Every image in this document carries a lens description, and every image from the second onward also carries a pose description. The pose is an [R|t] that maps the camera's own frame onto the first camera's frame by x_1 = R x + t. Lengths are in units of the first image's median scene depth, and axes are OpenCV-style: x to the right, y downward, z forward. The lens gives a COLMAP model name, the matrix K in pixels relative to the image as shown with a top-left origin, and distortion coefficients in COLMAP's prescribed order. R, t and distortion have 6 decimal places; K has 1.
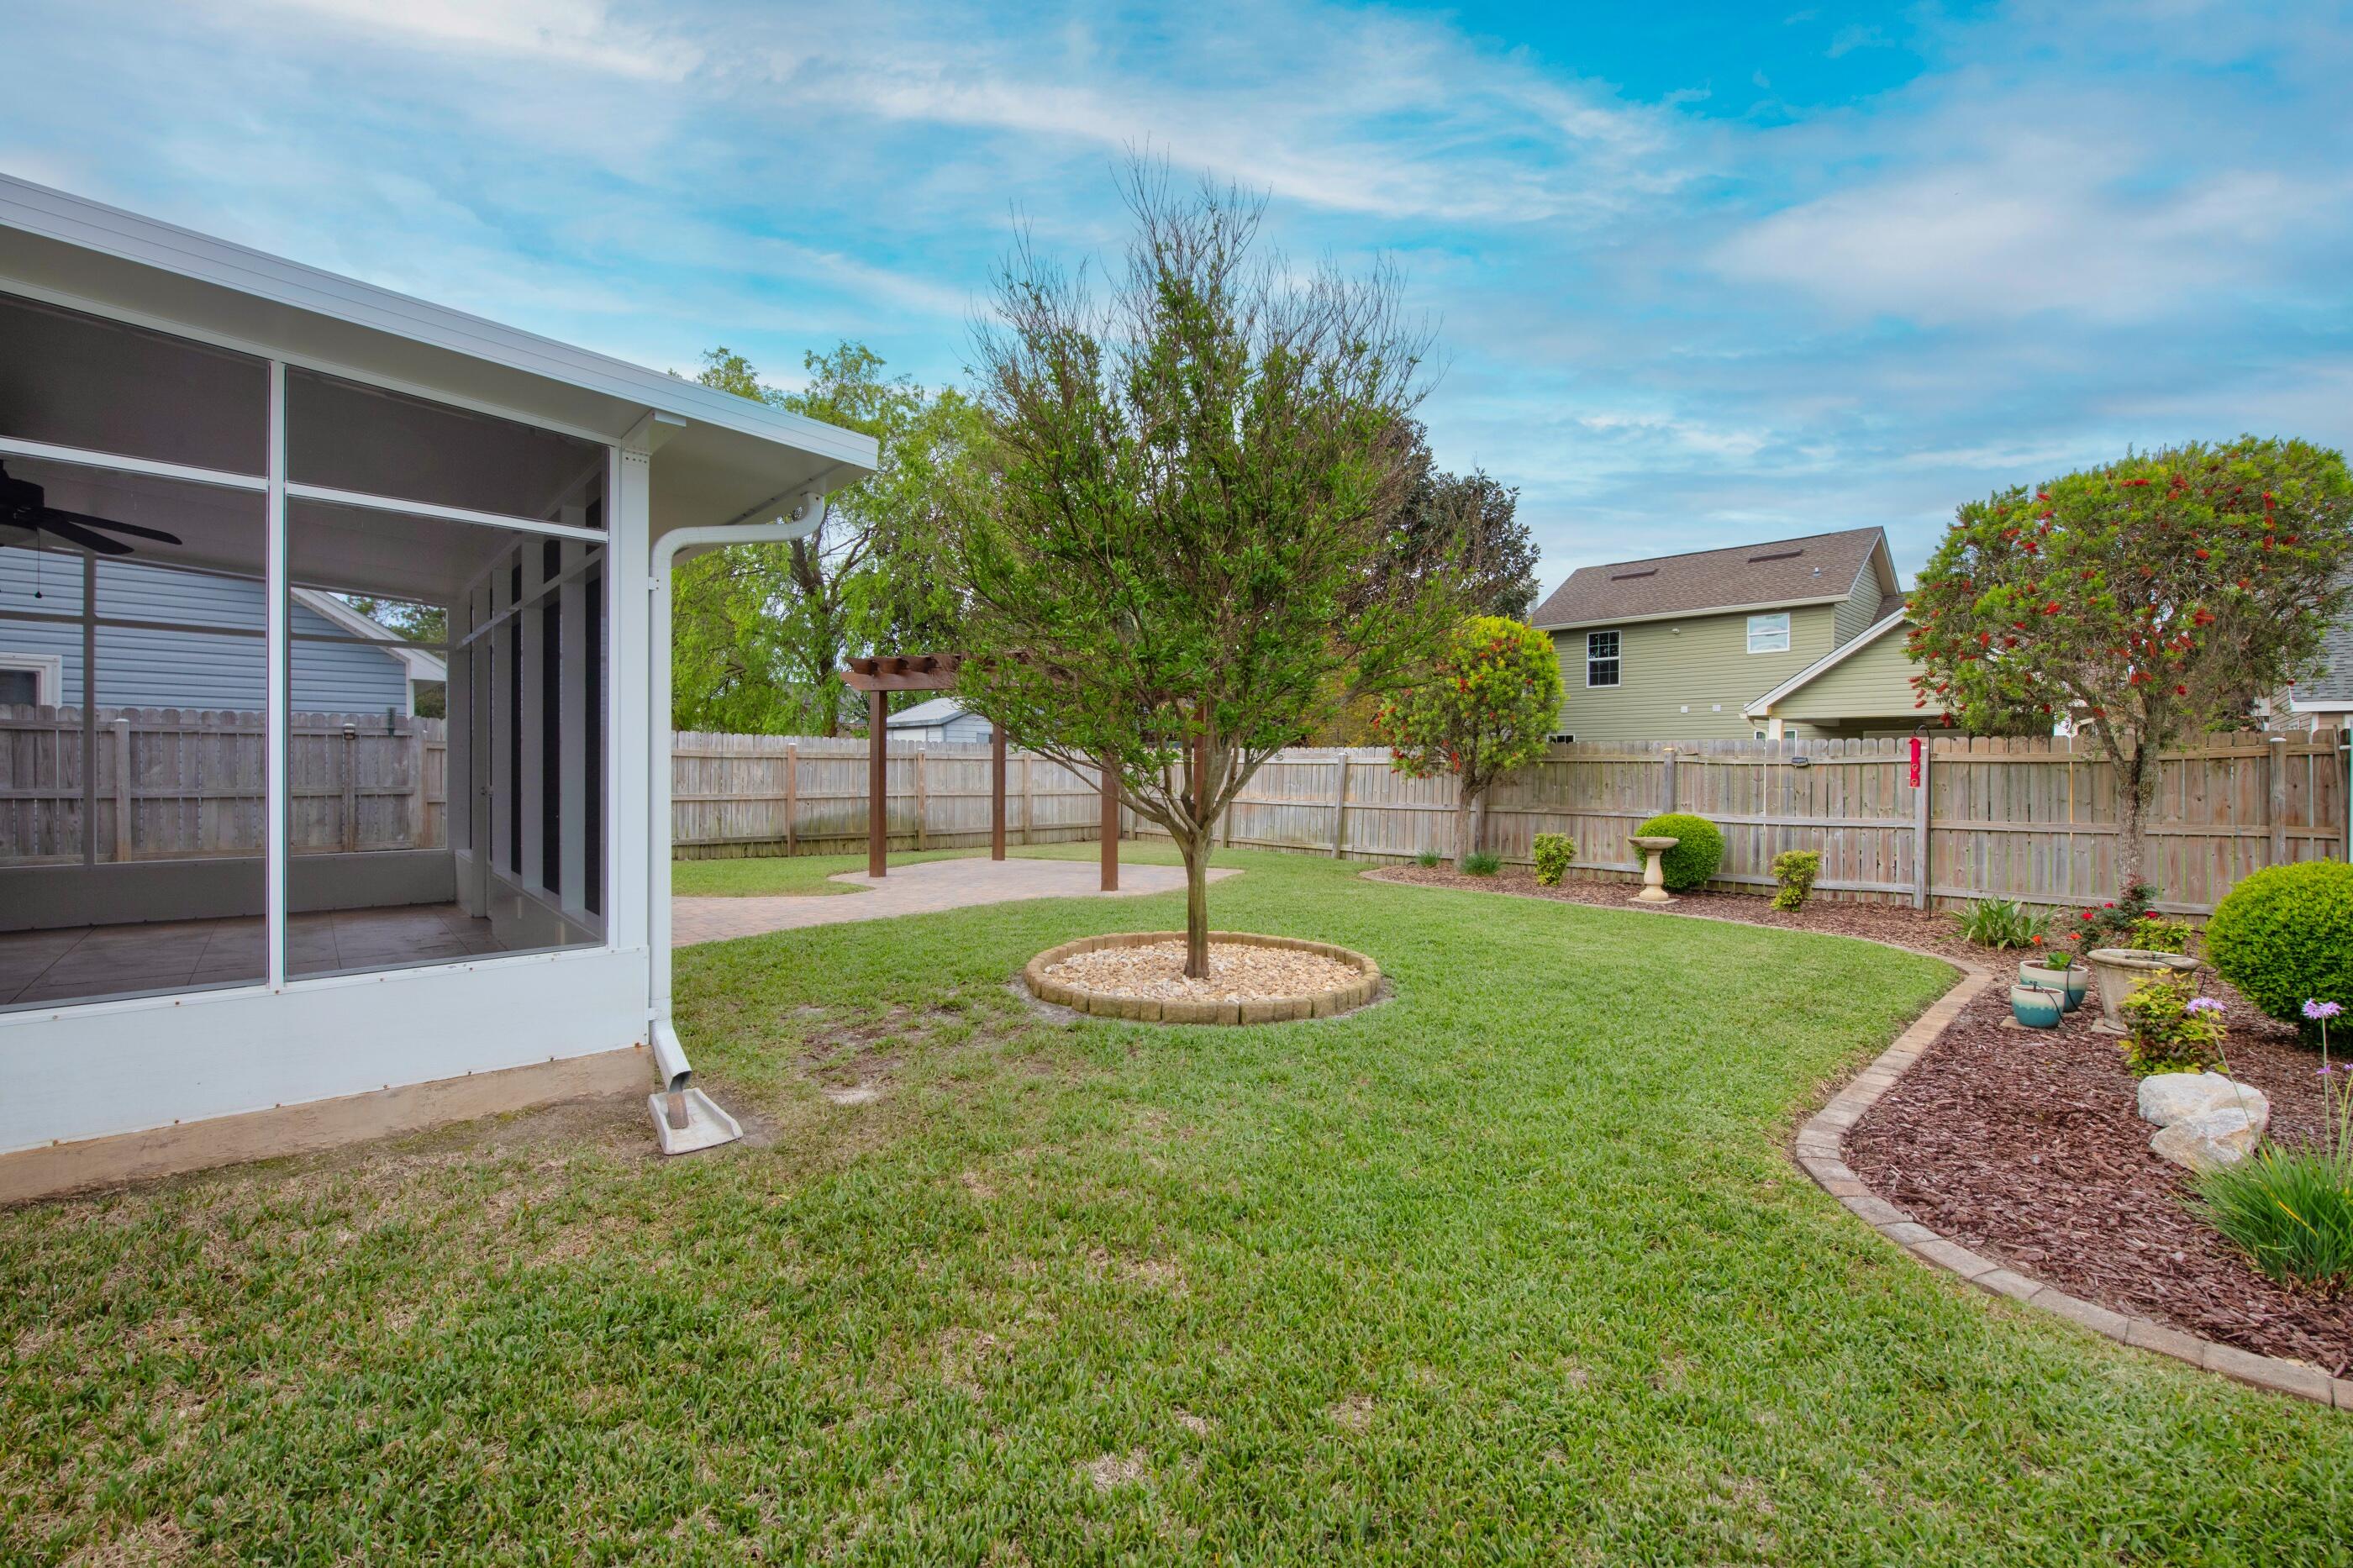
lens RADIAL K [[952.5, 0, 1177.7], [0, 952.5, 785.5], [0, 0, 1]] dist [0.010172, -0.002712]
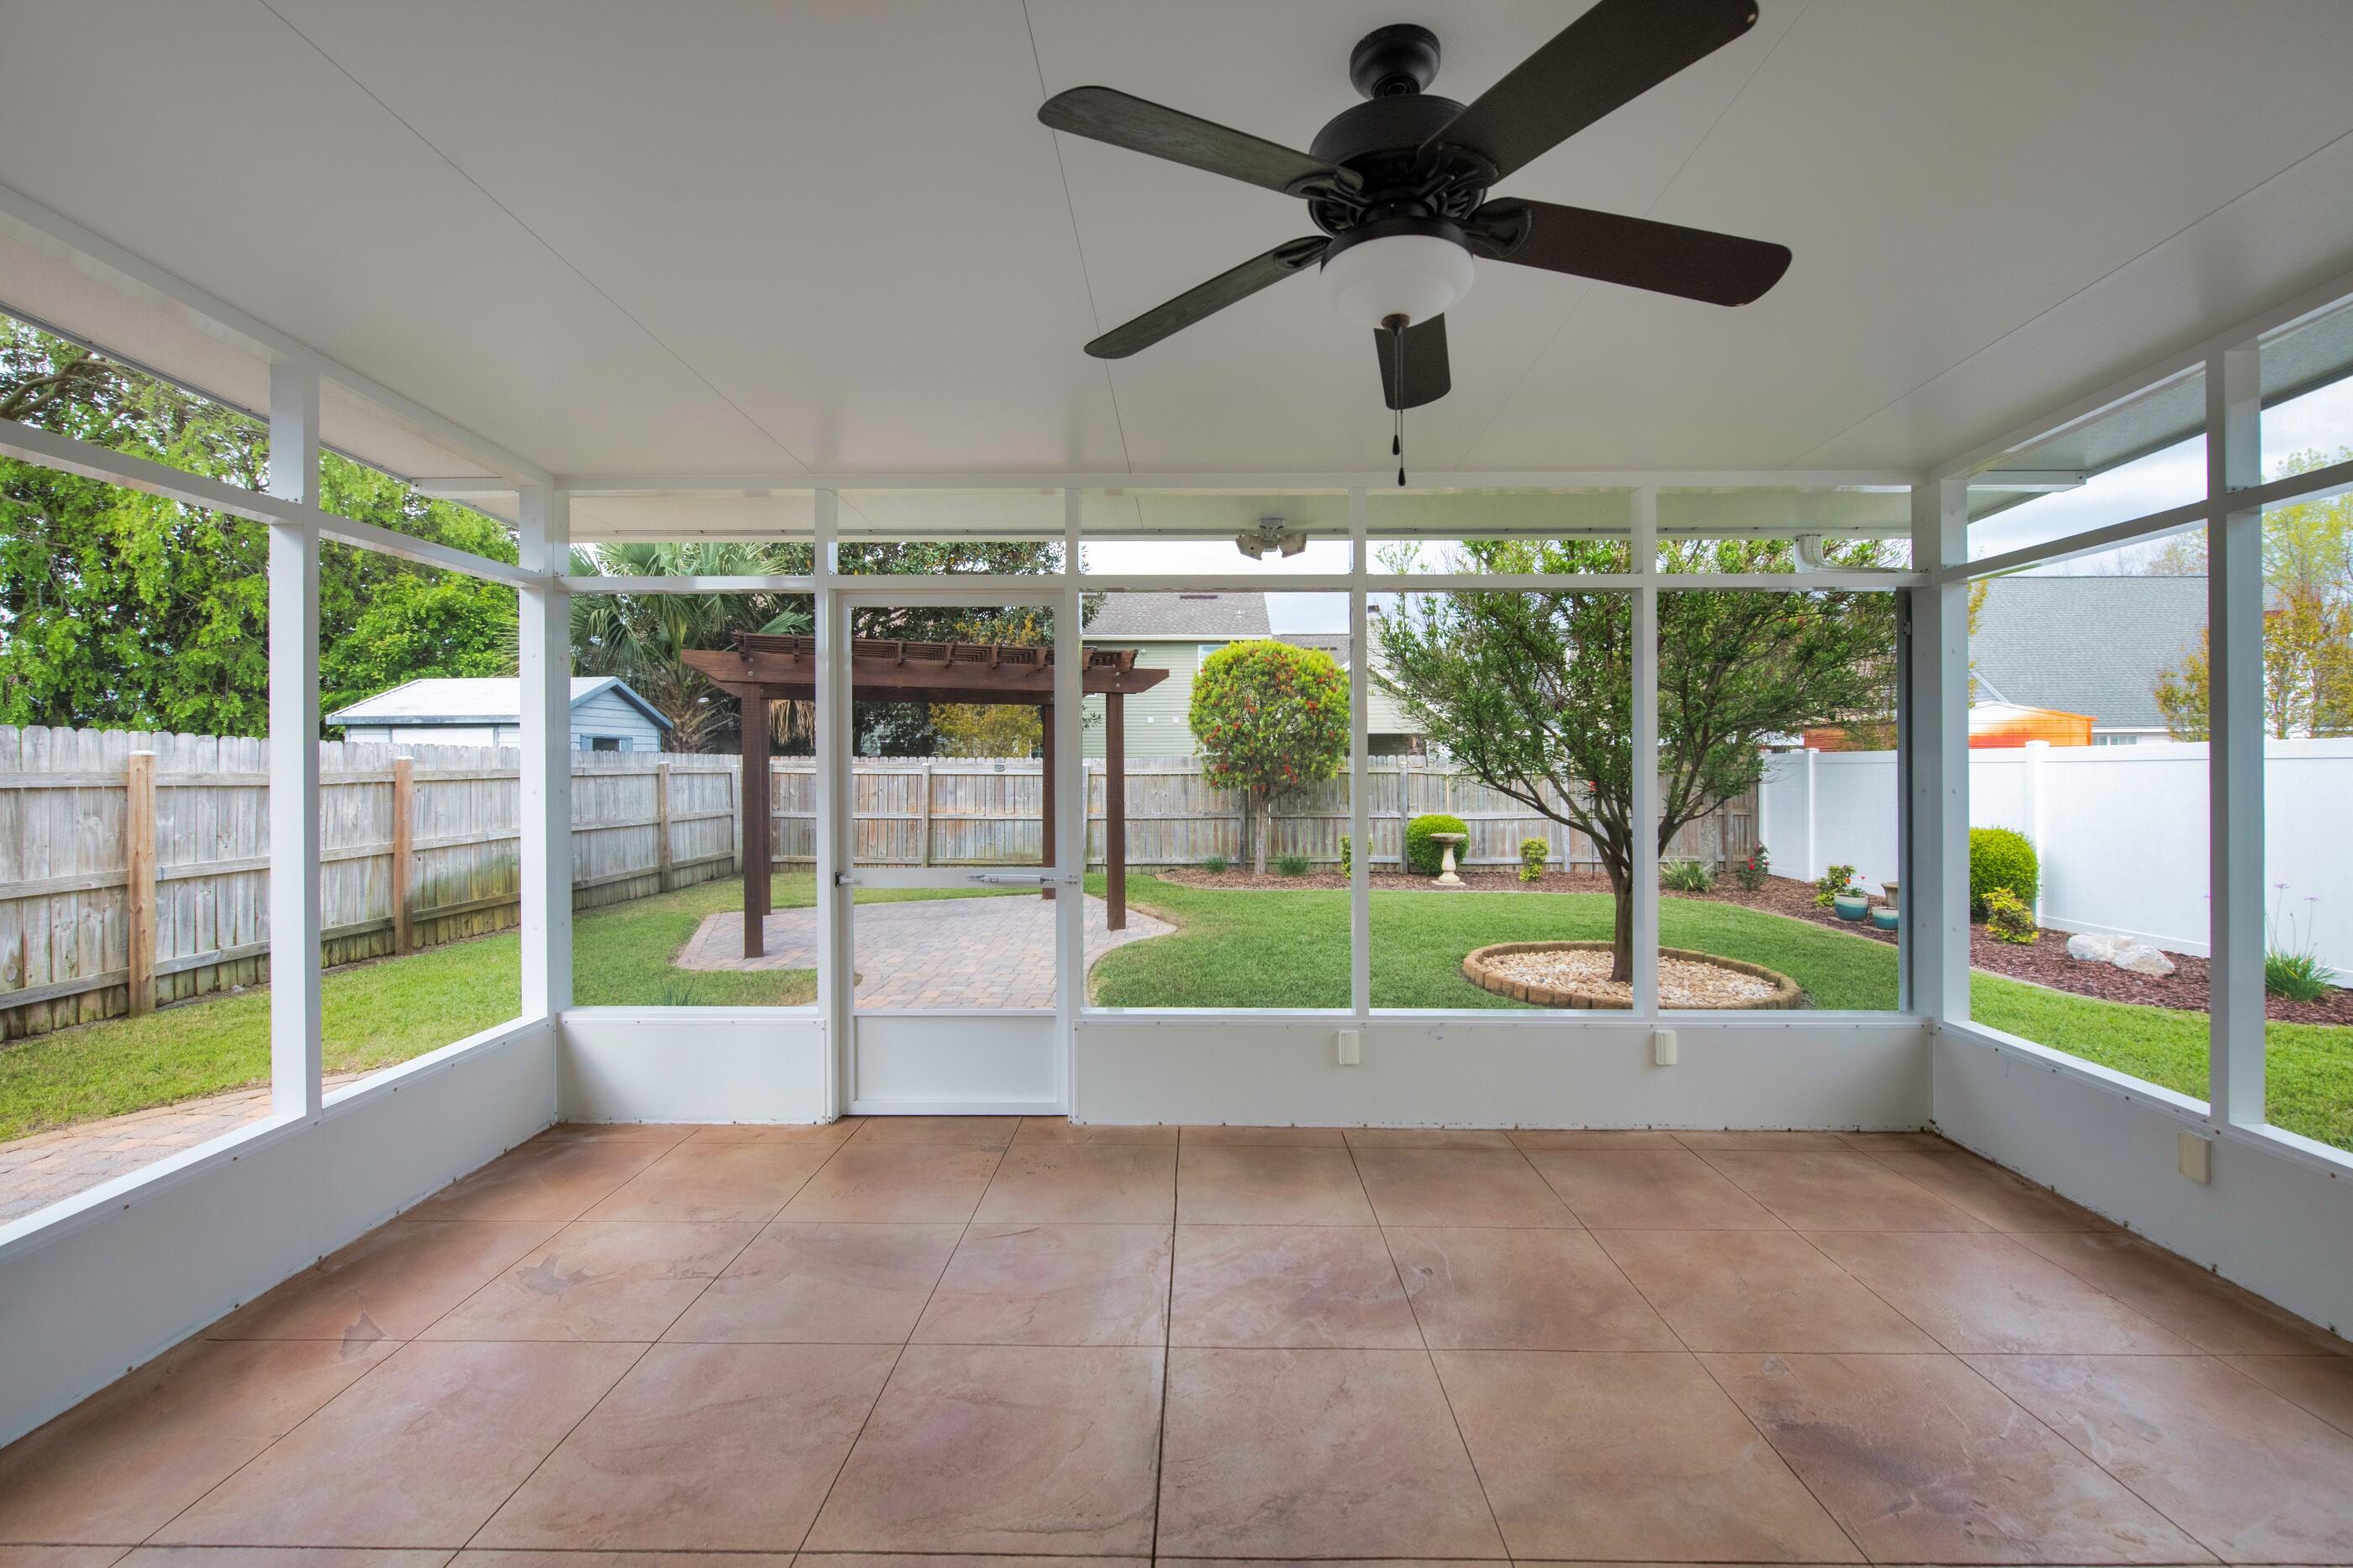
lens RADIAL K [[952.5, 0, 1188.7], [0, 952.5, 768.9], [0, 0, 1]] dist [0.010172, -0.002712]
pose [[0.699166, -0.011580, 0.714866, -0.573767], [0.018494, 0.999827, -0.001892, -0.032118], [-0.714720, 0.014544, 0.699259, 0.306377]]
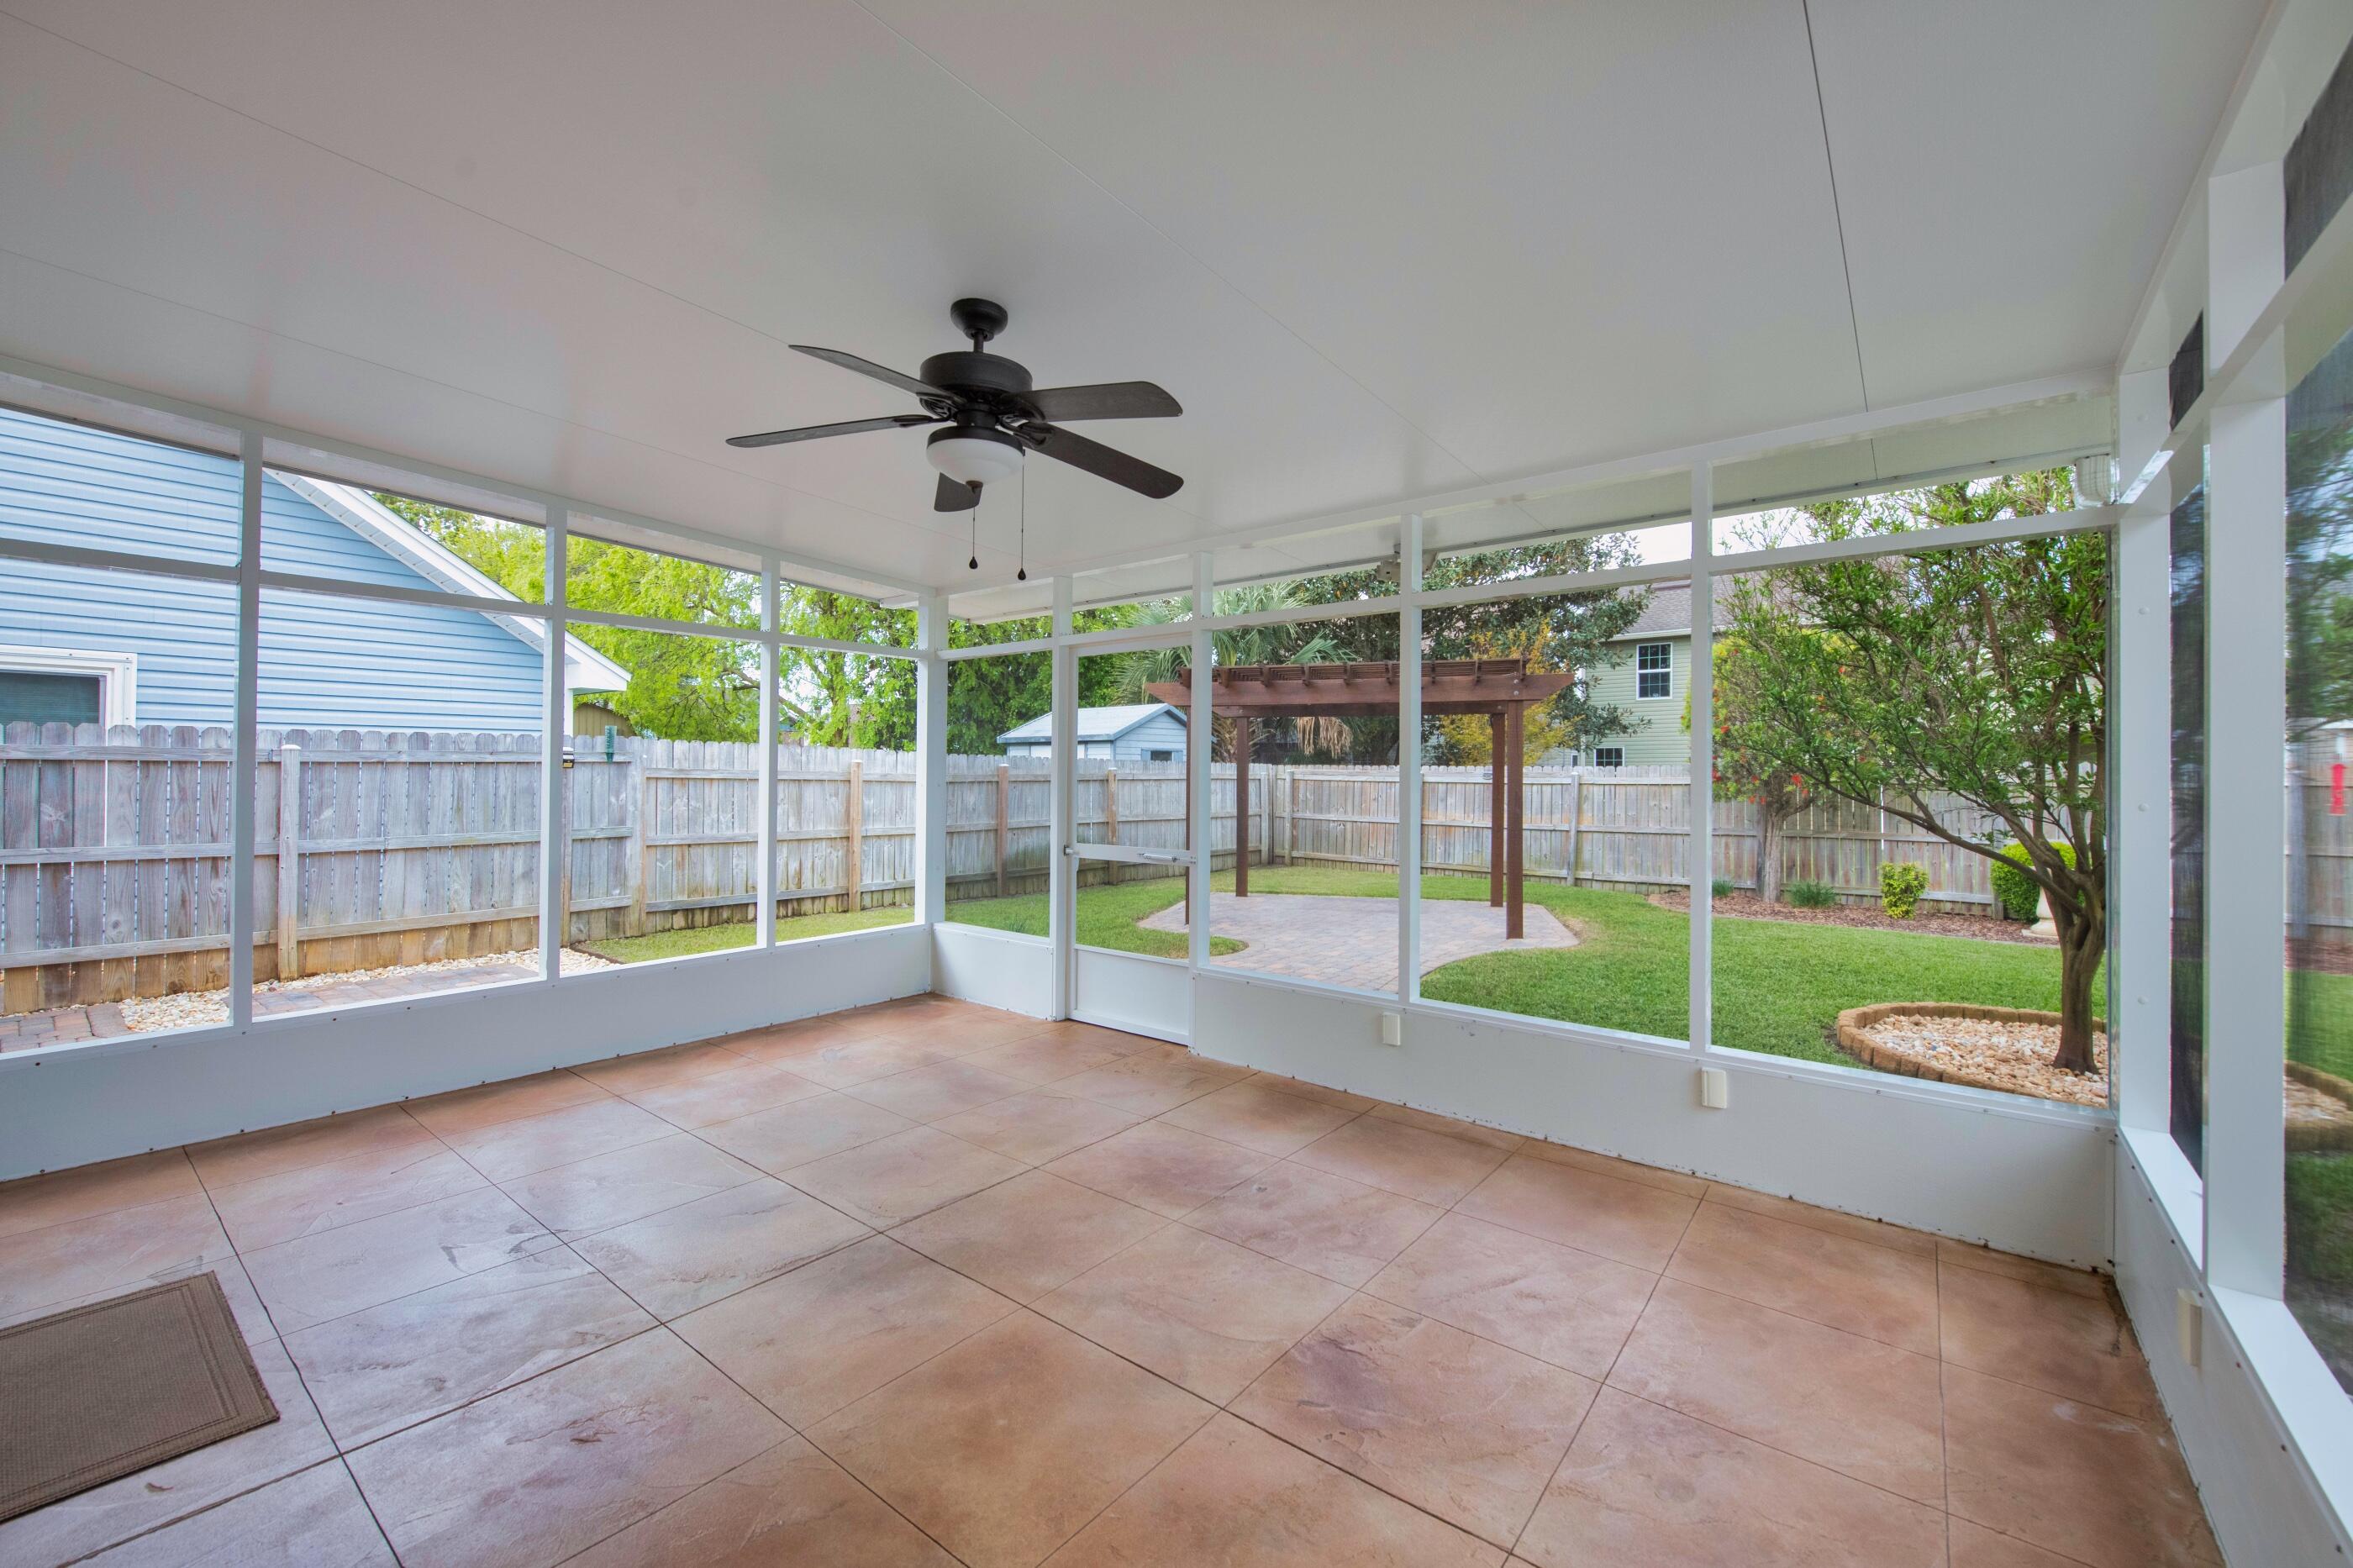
lens RADIAL K [[952.5, 0, 1175.9], [0, 952.5, 771.4], [0, 0, 1]] dist [0.010172, -0.002712]
pose [[0.991117, -0.003033, 0.132962, -0.435870], [0.005476, 0.999823, -0.018010, -0.026166], [-0.132884, 0.018578, 0.990957, 0.162072]]
